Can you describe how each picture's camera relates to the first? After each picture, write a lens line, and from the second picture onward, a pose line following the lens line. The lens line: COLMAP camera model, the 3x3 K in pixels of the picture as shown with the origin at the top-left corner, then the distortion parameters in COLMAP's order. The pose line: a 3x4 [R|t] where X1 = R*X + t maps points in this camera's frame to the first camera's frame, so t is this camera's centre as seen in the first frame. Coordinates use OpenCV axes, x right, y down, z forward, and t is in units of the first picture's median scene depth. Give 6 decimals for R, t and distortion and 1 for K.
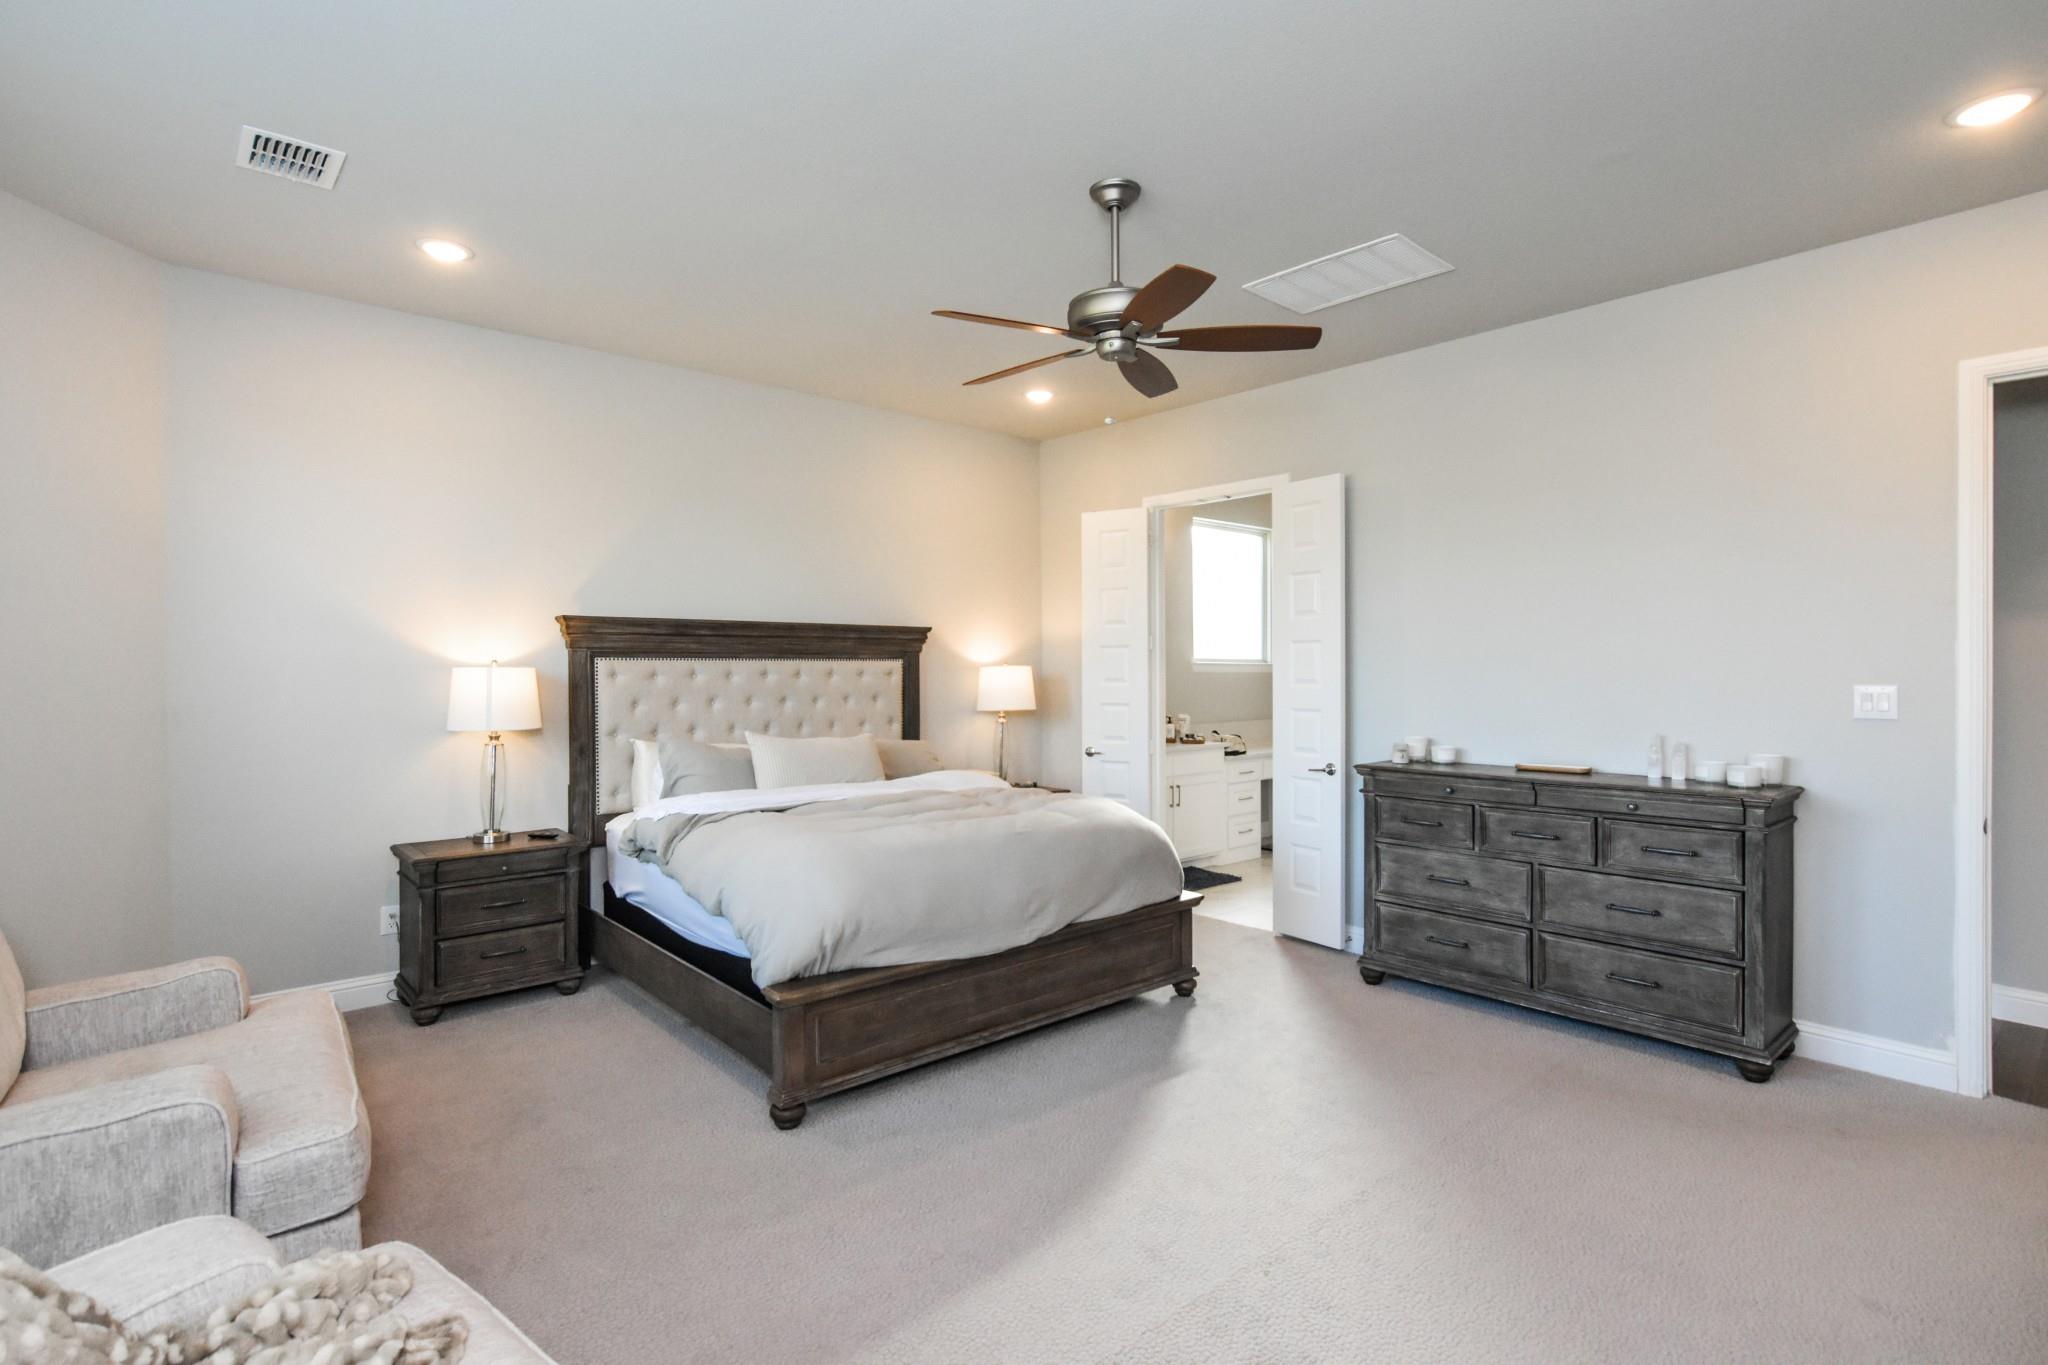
lens RADIAL K [[1003.6, 0, 1023.0], [0, 1003.6, 682.0], [0, 0, 1]] dist [-0.002076, -0.000029]
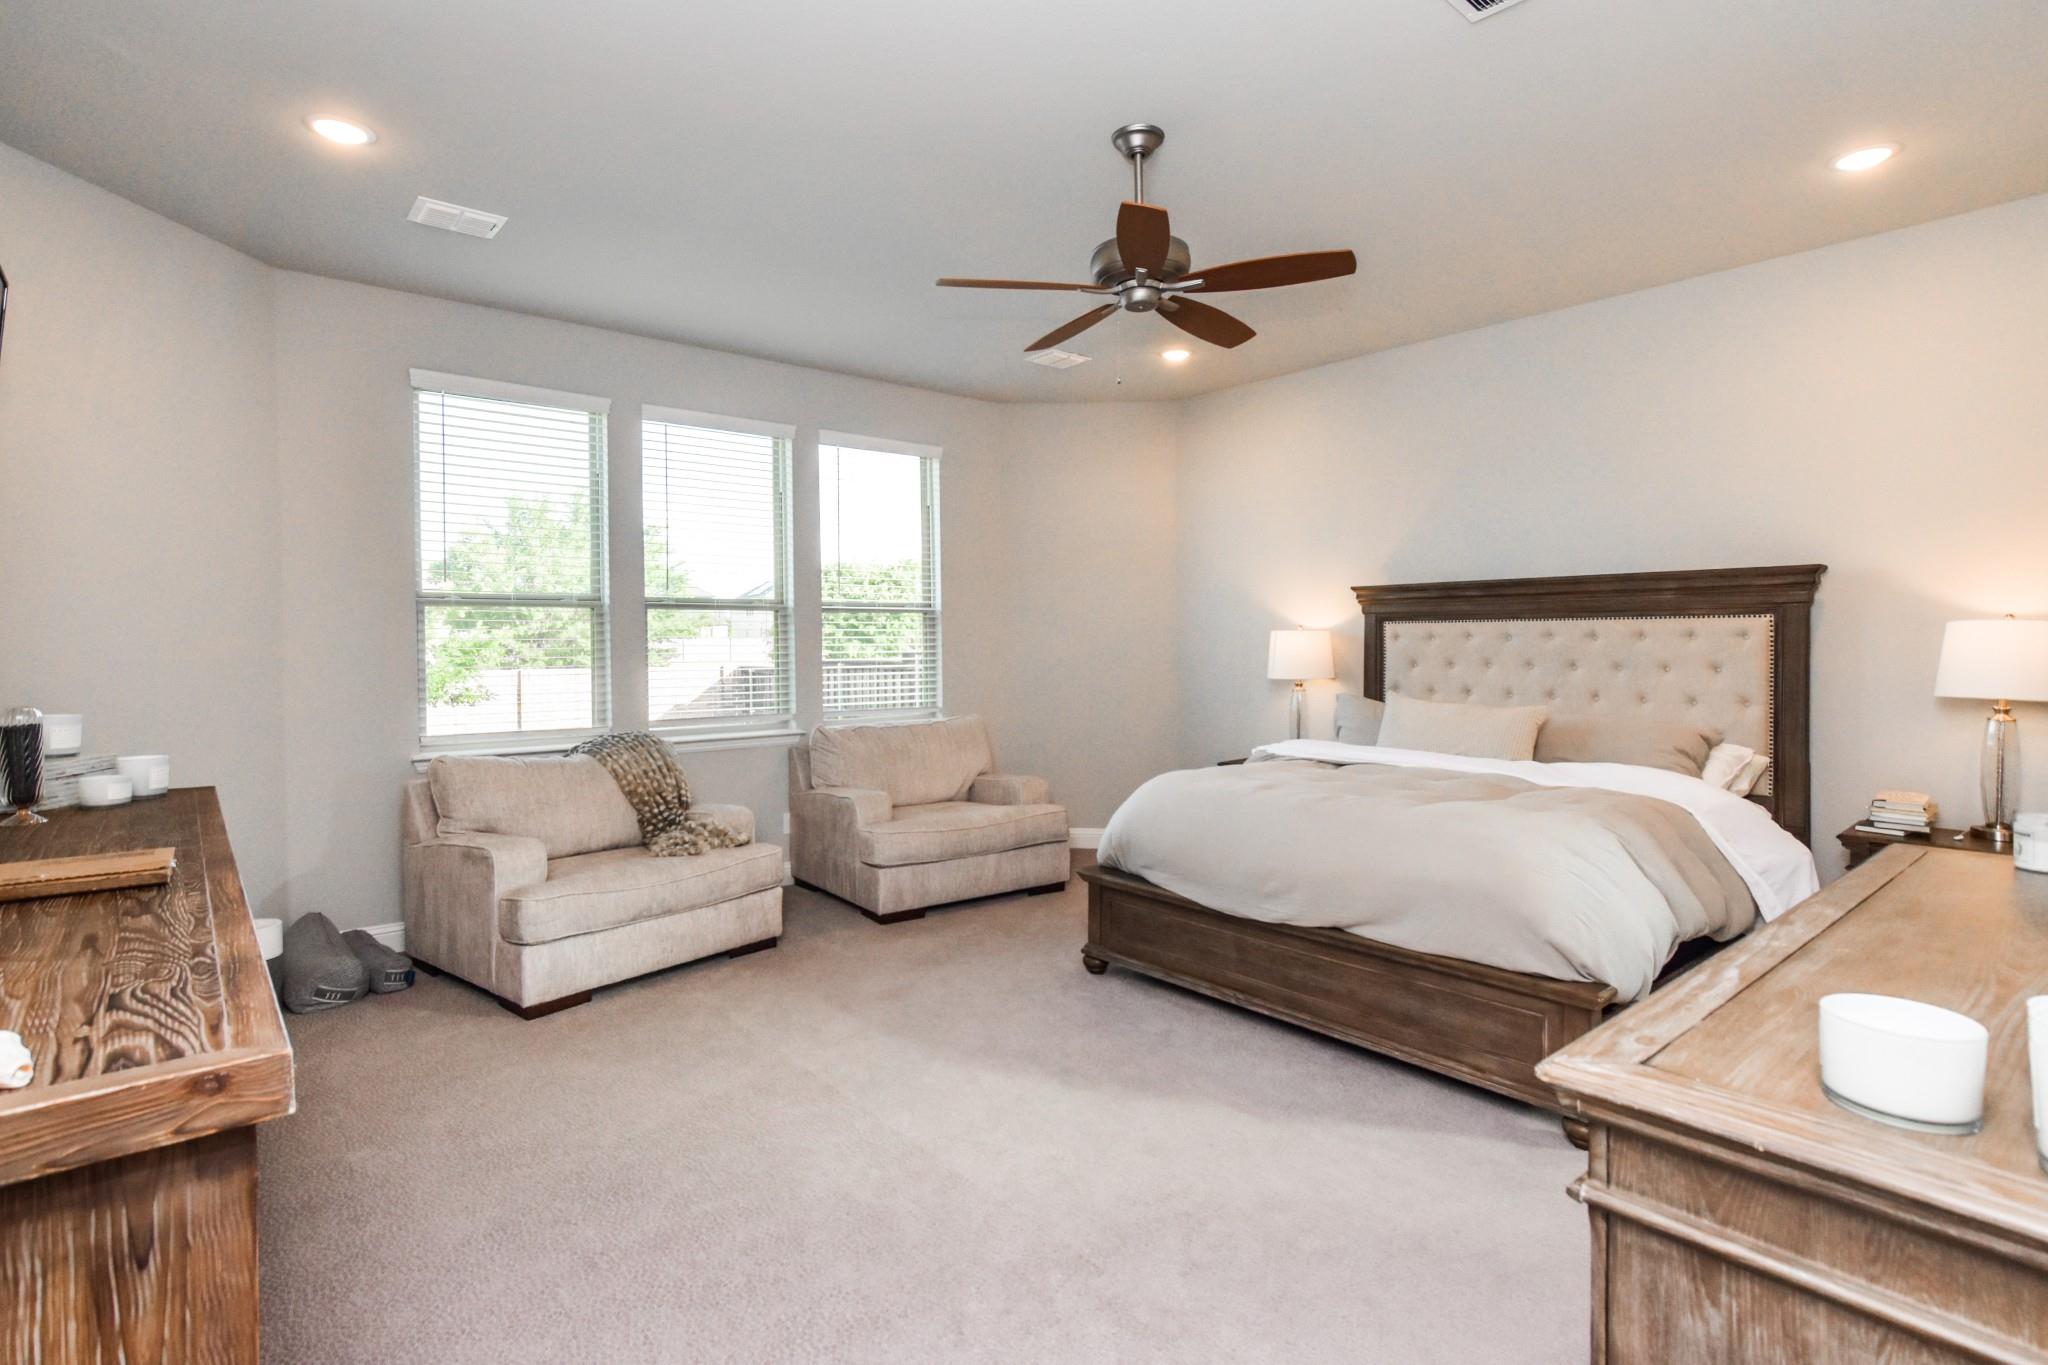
lens RADIAL K [[1003.6, 0, 1022.3], [0, 1003.6, 661.7], [0, 0, 1]] dist [-0.002076, -0.000029]
pose [[-0.013235, 0.023387, -0.999639, 0.736543], [-0.010321, 0.999670, 0.023524, -0.001178], [0.999859, 0.010628, -0.012989, 0.613567]]
